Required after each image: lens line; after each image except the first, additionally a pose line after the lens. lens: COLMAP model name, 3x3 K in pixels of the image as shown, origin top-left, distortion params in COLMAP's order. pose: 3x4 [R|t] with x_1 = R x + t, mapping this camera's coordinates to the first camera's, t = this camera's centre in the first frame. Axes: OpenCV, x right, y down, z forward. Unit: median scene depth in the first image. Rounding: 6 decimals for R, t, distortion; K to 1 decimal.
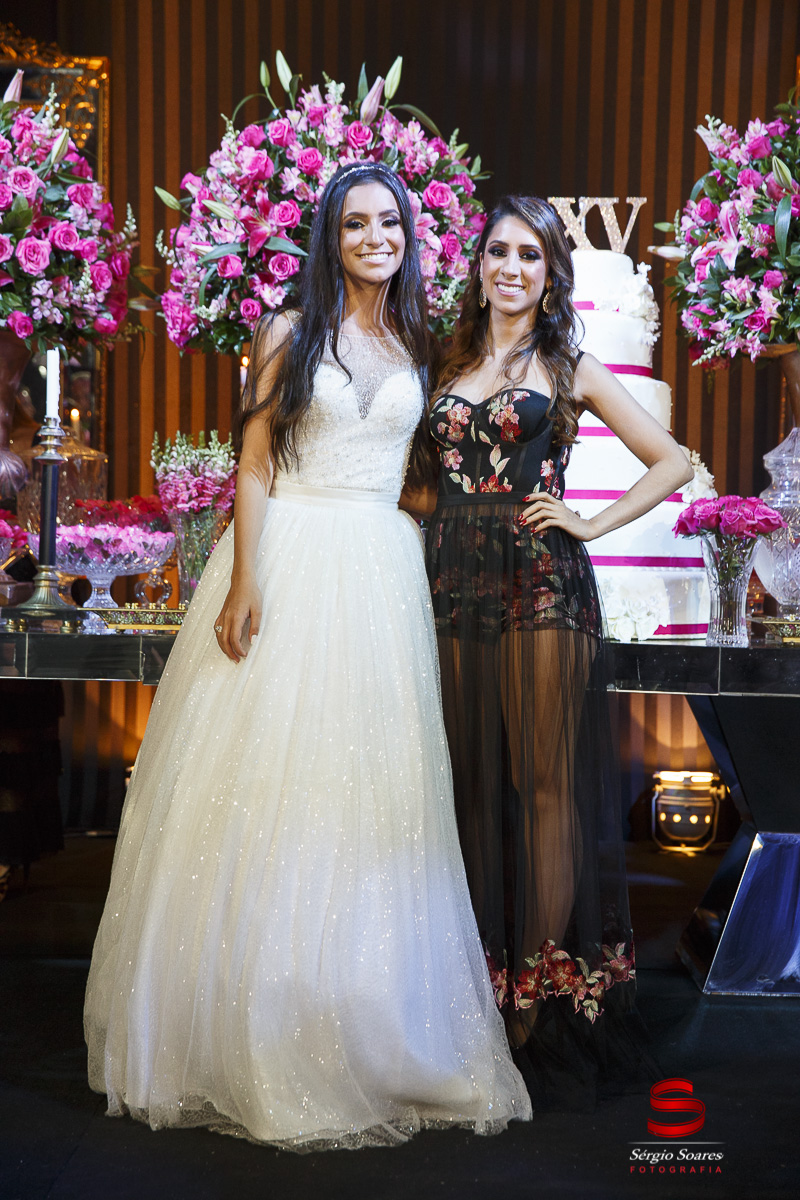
lens RADIAL K [[1919.2, 0, 390.9], [0, 1919.2, 596.7], [0, 0, 1]] dist [0.178740, 0.000000]
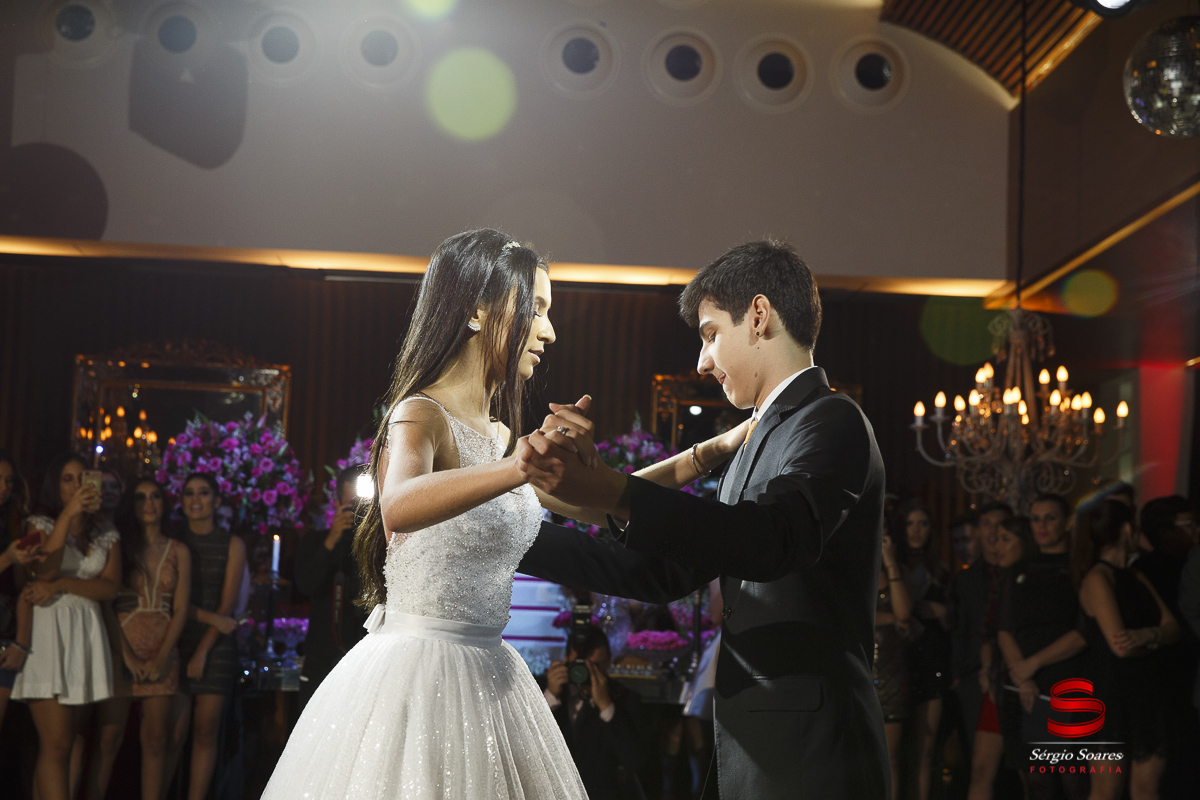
lens RADIAL K [[1712.9, 0, 595.8], [0, 1712.9, 402.4], [0, 0, 1]] dist [0.065432, 0.000000]
pose [[0.997157, 0.023532, 0.071581, 0.045578], [-0.012612, 0.988705, -0.149345, 0.006468], [-0.074287, 0.148018, 0.986191, -0.974915]]
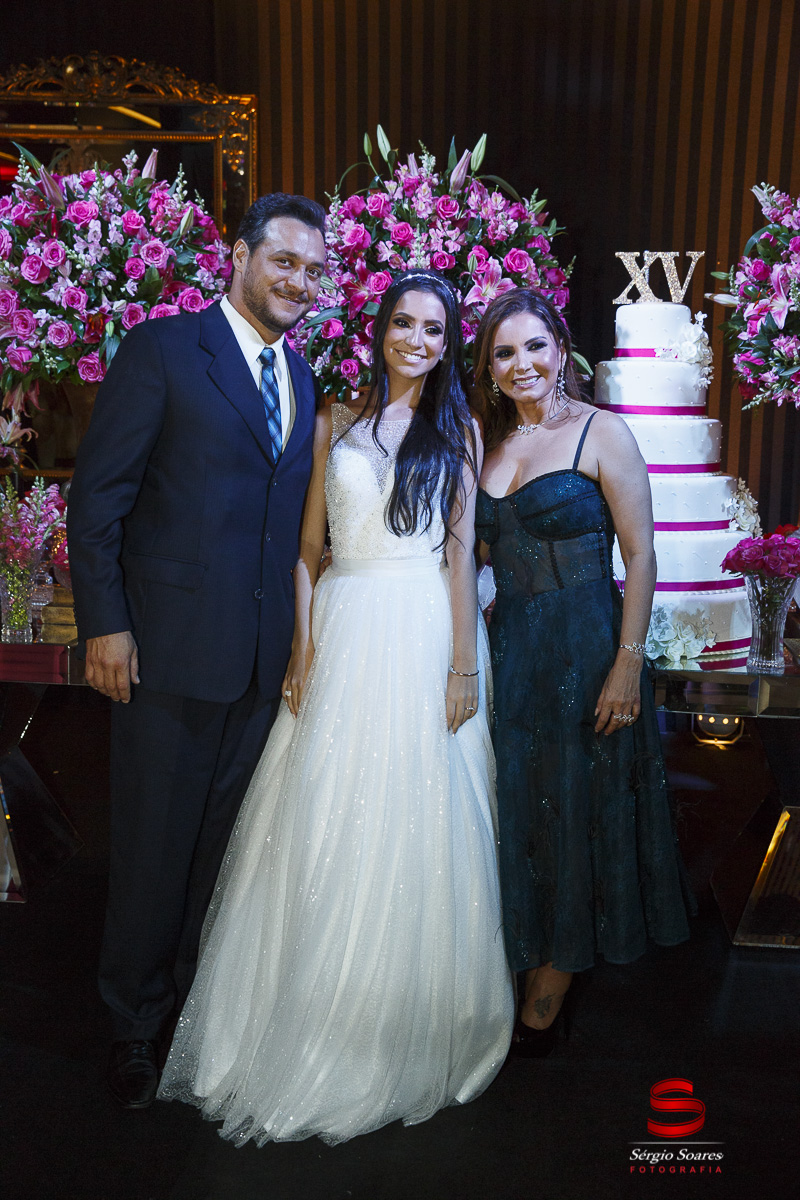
lens RADIAL K [[1351.2, 0, 398.5], [0, 1351.2, 598.1], [0, 0, 1]] dist [0.054106, 0.000000]
pose [[0.997019, 0.010665, -0.076410, 0.017728], [-0.000346, 0.991008, 0.133806, -0.116603], [0.077150, -0.133380, 0.988058, 0.186609]]
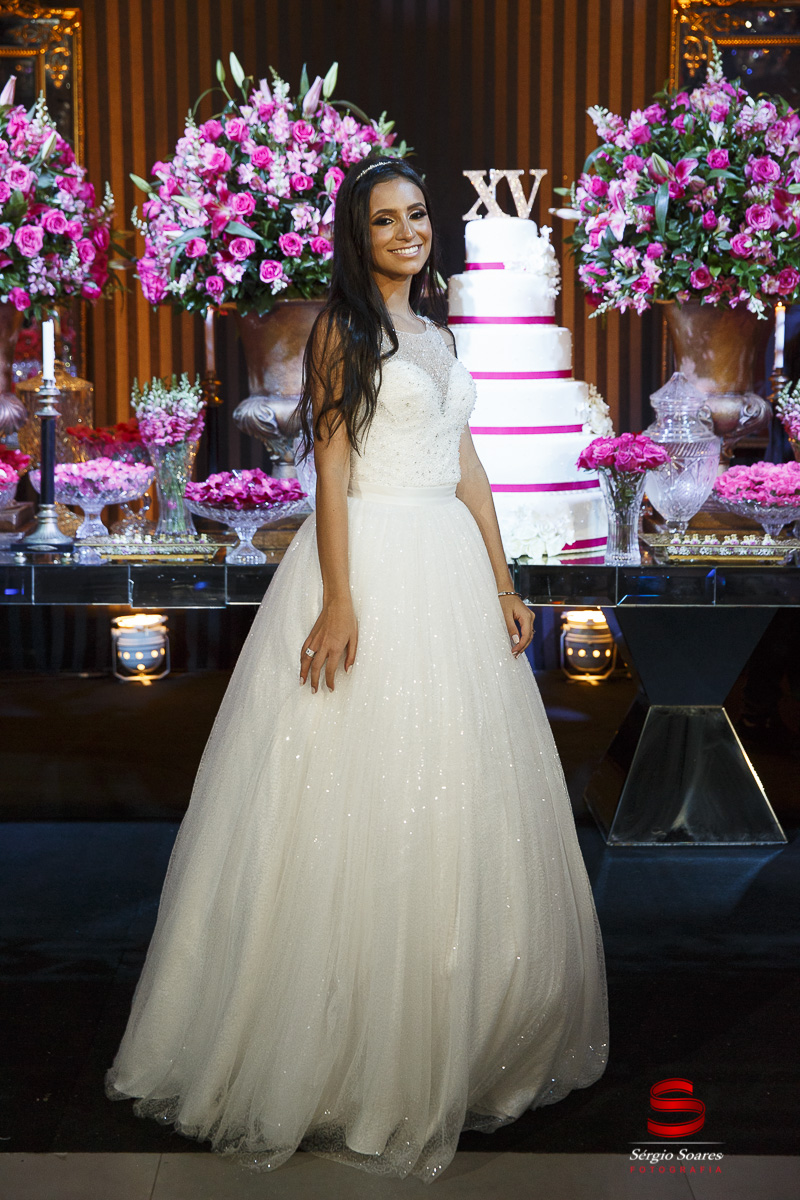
lens RADIAL K [[1683.5, 0, 349.3], [0, 1683.5, 420.3], [0, 0, 1]] dist [0.138856, 0.000000]
pose [[0.999653, -0.022776, 0.013220, -0.005681], [0.022246, 0.998995, 0.038920, -0.100082], [-0.014093, -0.038613, 0.999155, -0.034268]]
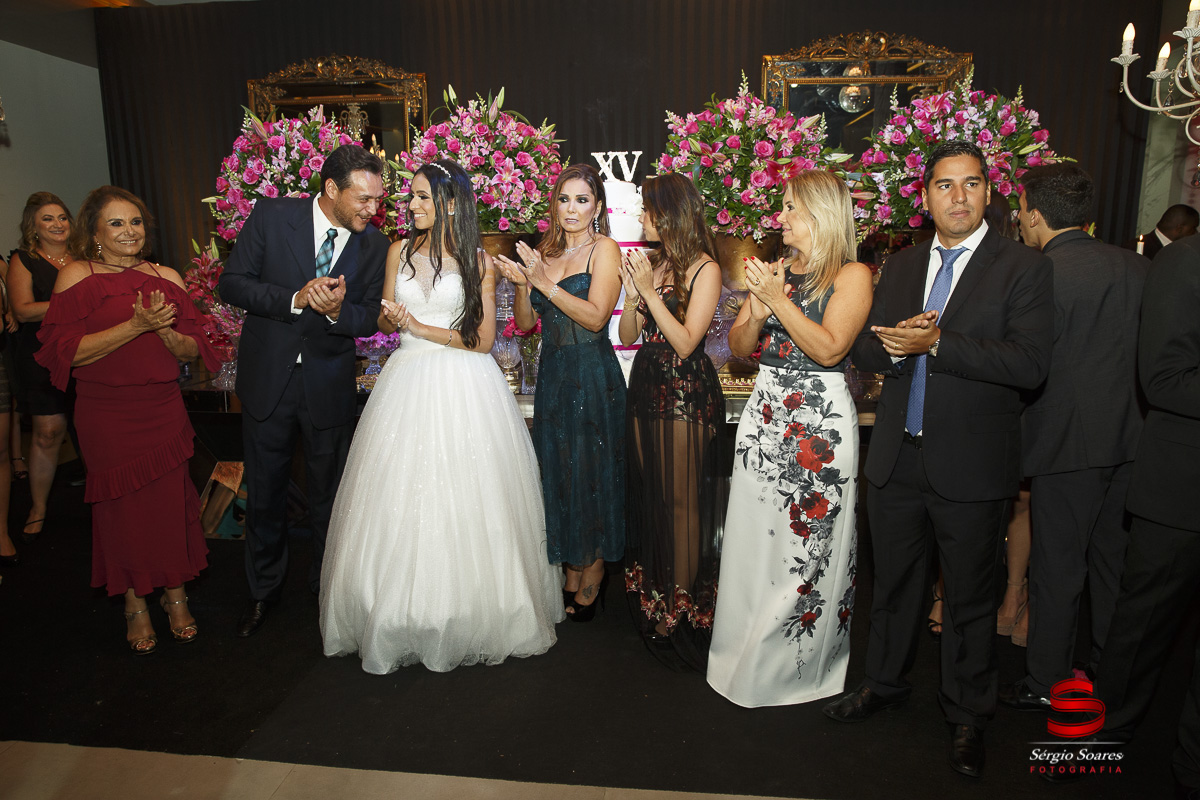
lens RADIAL K [[826.4, 0, 590.6], [0, 826.4, 397.0], [0, 0, 1]] dist [-0.089730, 0.035326]
pose [[0.994955, -0.011124, -0.099702, 0.165585], [0.026711, 0.987334, 0.156392, -0.098320], [0.096699, -0.158266, 0.982650, 0.169231]]
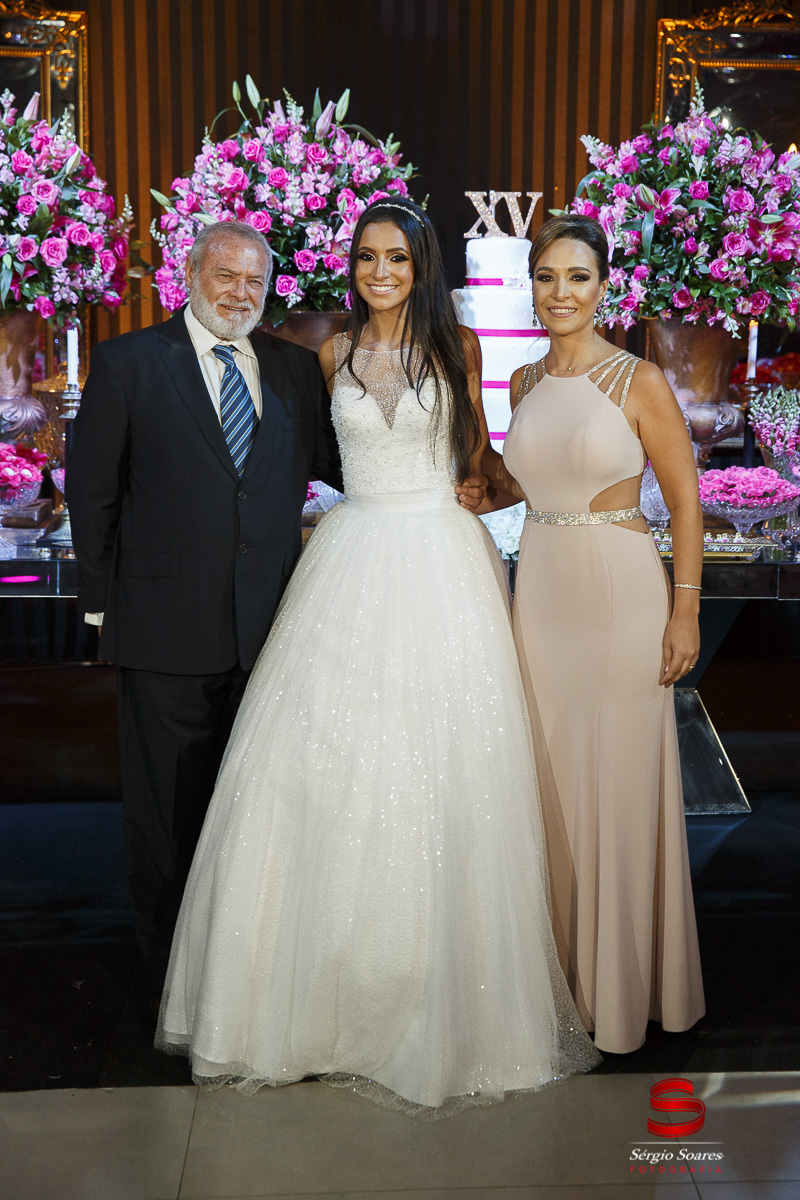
lens RADIAL K [[1720.0, 0, 459.4], [0, 1720.0, 450.5], [0, 0, 1]] dist [0.135049, 0.000000]
pose [[0.995866, -0.014593, 0.089658, -0.026859], [0.008642, 0.997755, 0.066409, -0.117579], [-0.090426, -0.065359, 0.993756, -0.131148]]
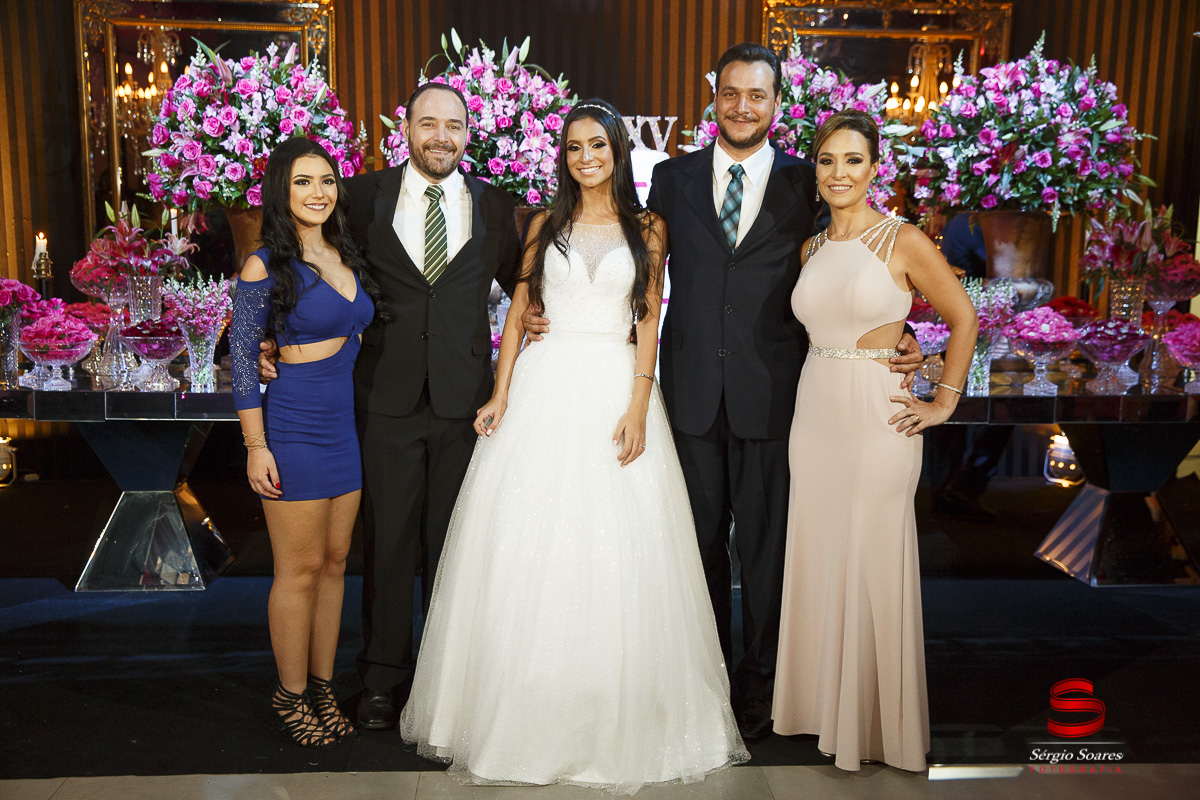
lens RADIAL K [[1256.2, 0, 587.1], [0, 1256.2, 397.5], [0, 0, 1]] dist [0.019388, 0.000000]
pose [[0.997411, -0.019163, 0.069316, -0.025298], [0.011973, 0.994642, 0.102684, -0.081790], [-0.070913, -0.101588, 0.992296, -0.090831]]
